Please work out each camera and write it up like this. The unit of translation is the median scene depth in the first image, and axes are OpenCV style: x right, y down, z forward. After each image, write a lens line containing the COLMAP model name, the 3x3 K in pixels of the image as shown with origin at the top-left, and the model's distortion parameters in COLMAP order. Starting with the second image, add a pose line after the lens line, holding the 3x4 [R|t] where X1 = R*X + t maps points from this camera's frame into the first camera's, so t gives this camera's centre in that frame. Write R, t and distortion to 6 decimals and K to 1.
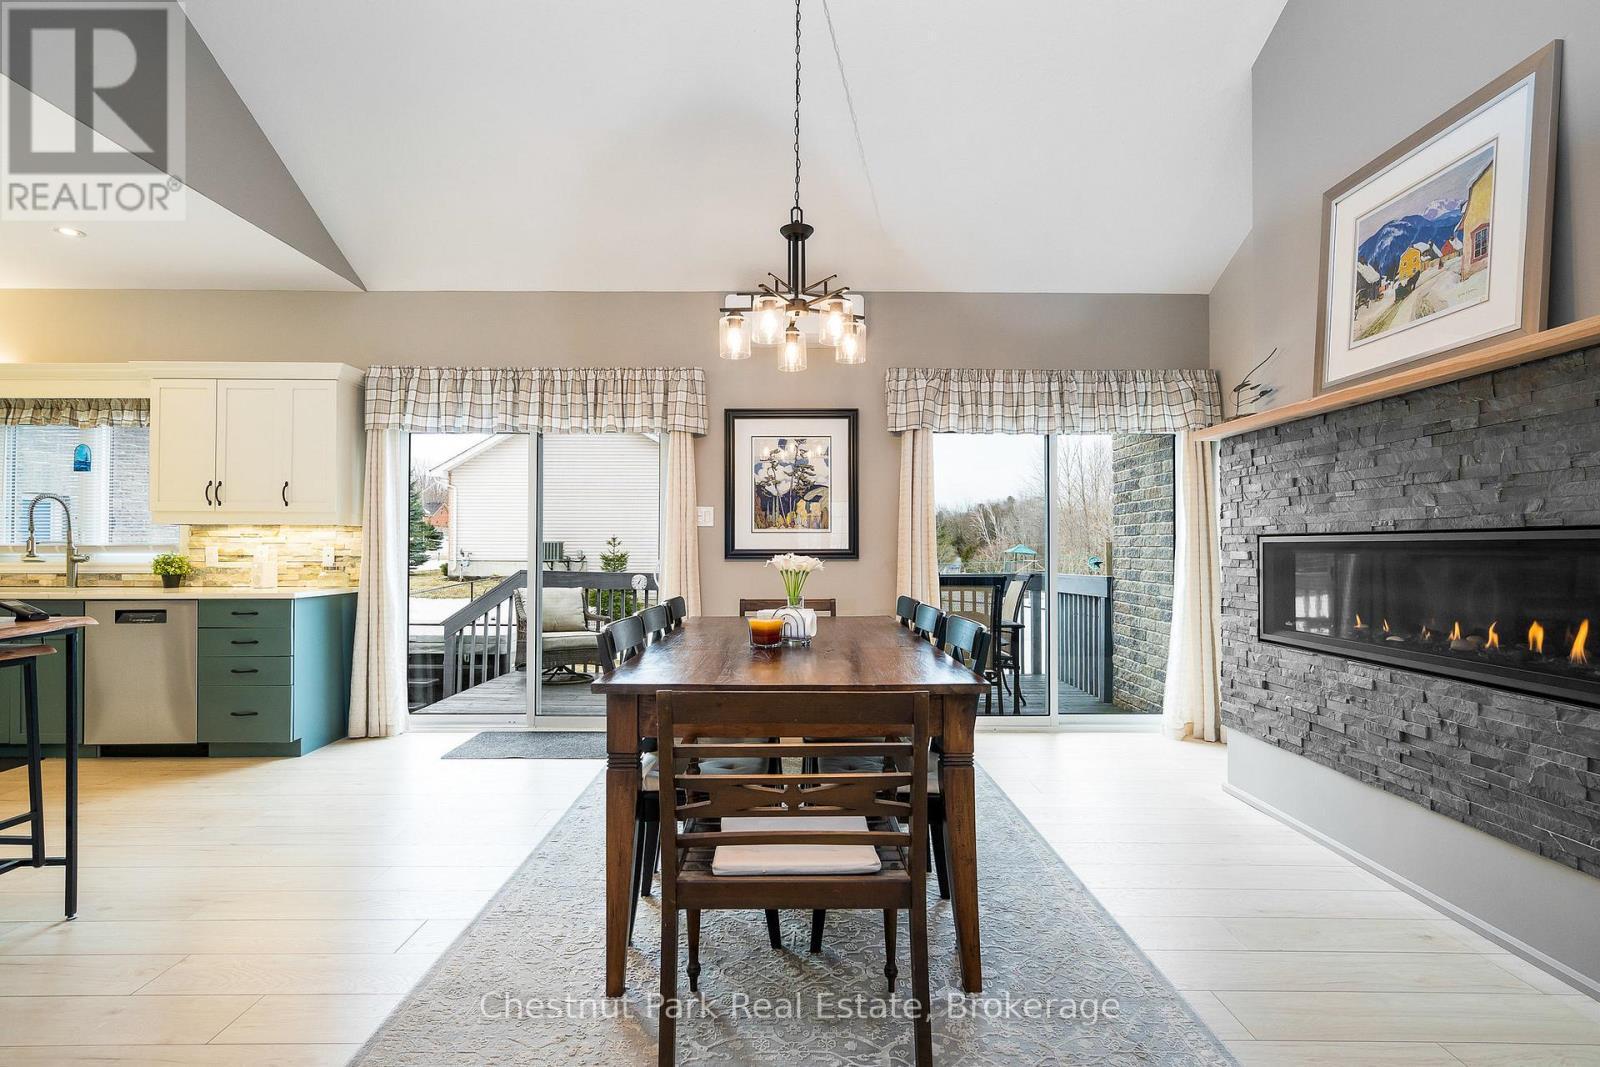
lens RADIAL K [[755.6, 0, 798.6], [0, 755.6, 539.9], [0, 0, 1]] dist [0.001682, -0.001209]
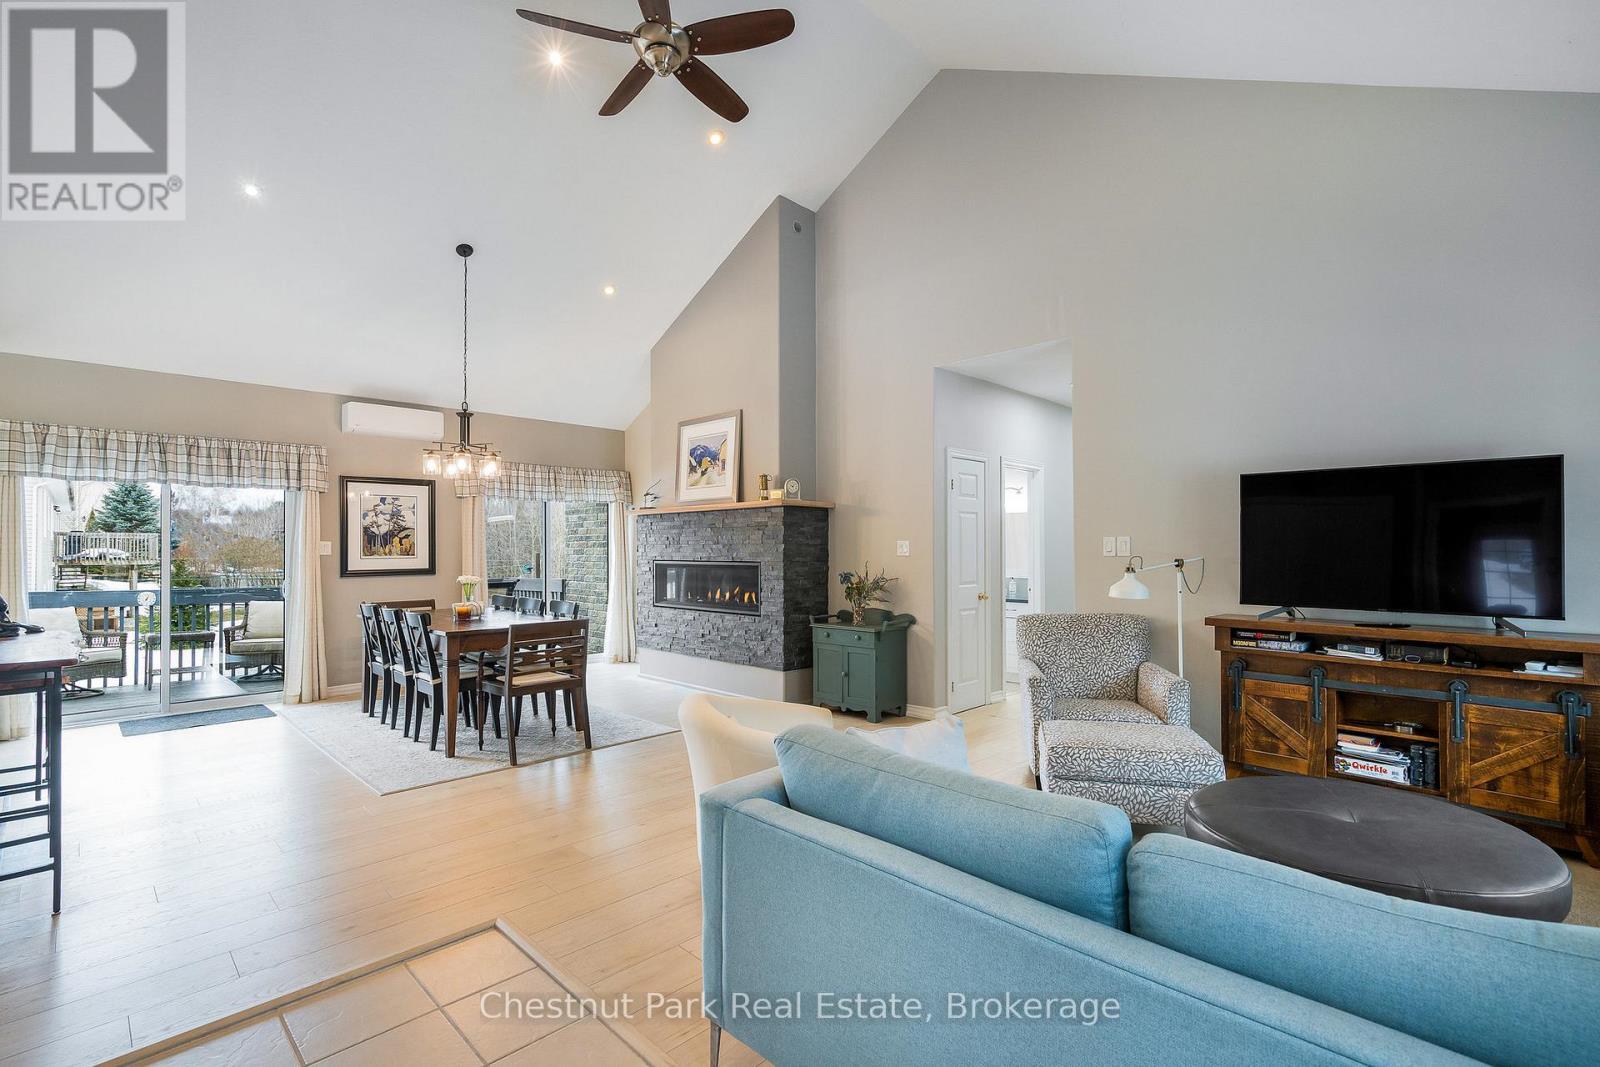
lens RADIAL K [[755.6, 0, 798.3], [0, 755.6, 541.5], [0, 0, 1]] dist [0.001682, -0.001209]
pose [[0.701886, 0.001673, 0.712287, -0.578204], [-0.004046, 0.999990, 0.001638, -0.055412], [-0.712278, -0.004032, 0.701886, -0.744087]]
